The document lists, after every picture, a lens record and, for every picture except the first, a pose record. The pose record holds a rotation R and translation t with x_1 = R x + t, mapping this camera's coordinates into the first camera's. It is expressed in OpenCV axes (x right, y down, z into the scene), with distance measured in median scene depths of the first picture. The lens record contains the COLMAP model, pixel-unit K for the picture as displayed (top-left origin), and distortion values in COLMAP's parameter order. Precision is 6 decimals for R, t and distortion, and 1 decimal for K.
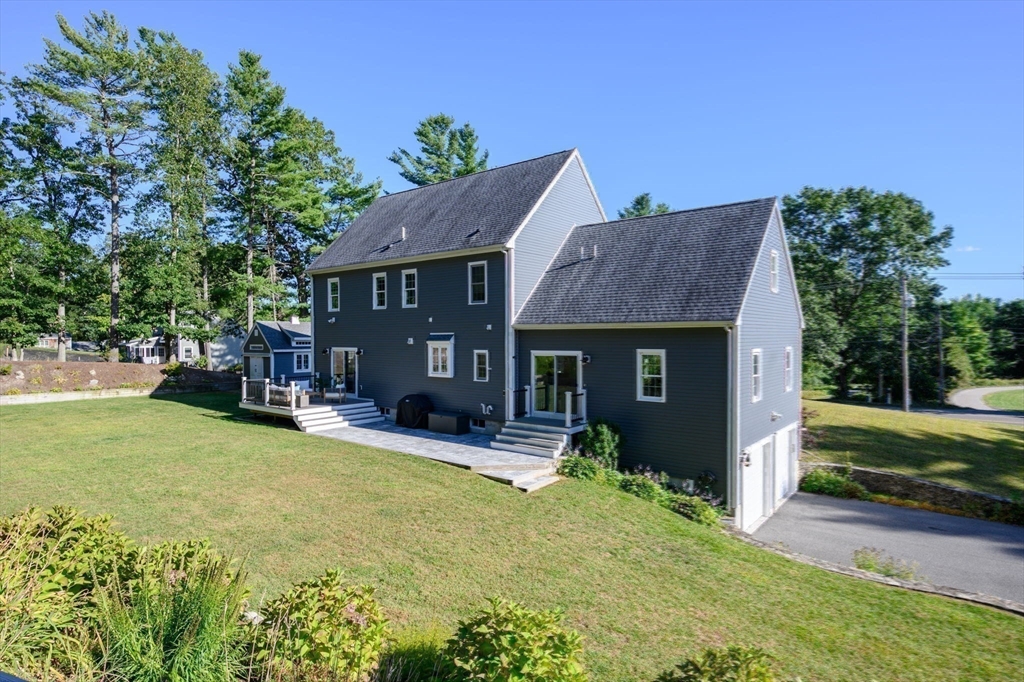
lens RADIAL K [[547.6, 0, 521.5], [0, 547.6, 344.4], [0, 0, 1]] dist [0.017379, -0.004162]
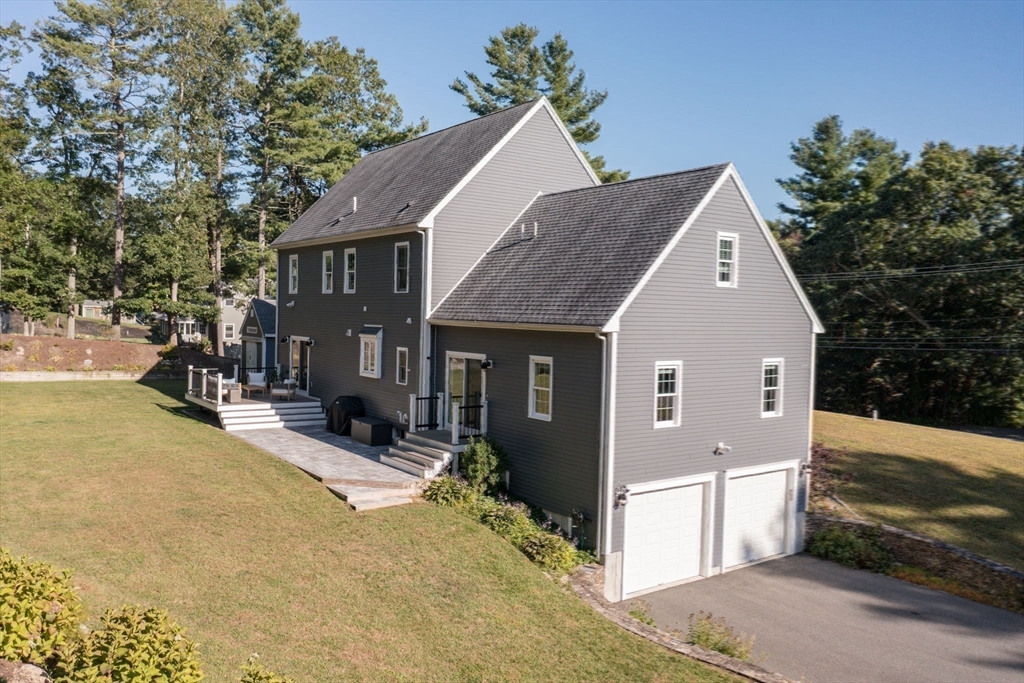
lens RADIAL K [[787.7, 0, 505.7], [0, 787.7, 333.5], [0, 0, 1]] dist [0.008196, -0.000224]
pose [[0.963878, 0.036484, -0.263833, 0.322089], [-0.034888, 0.999334, 0.010734, -0.023867], [0.264049, -0.001142, 0.964509, -0.102797]]
